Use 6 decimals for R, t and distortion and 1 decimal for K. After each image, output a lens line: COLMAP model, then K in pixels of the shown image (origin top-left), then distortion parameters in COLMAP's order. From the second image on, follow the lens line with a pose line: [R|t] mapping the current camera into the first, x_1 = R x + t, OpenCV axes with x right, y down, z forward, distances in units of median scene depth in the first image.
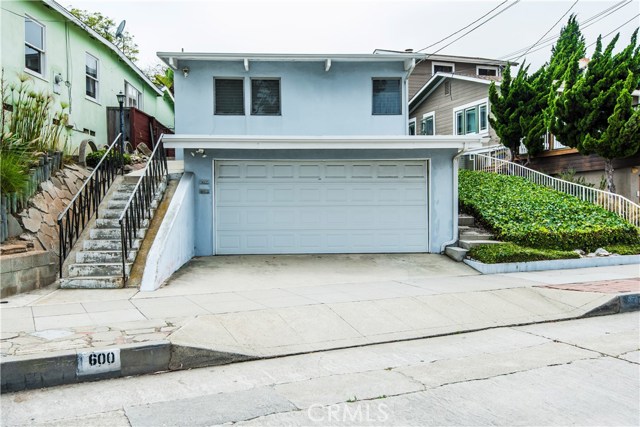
lens RADIAL K [[594.4, 0, 320.0], [0, 594.4, 213.5], [0, 0, 1]] dist [0.009663, 0.004058]
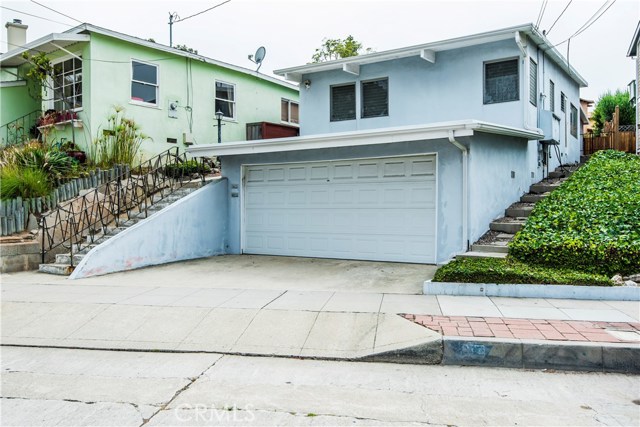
lens RADIAL K [[556.1, 0, 320.0], [0, 556.1, 213.5], [0, 0, 1]] dist [0.023373, 0.003187]
pose [[0.795441, 0.007957, -0.605979, 0.530714], [-0.009971, 0.999950, 0.000042, -0.004434], [0.605949, 0.006009, 0.795480, 0.274052]]
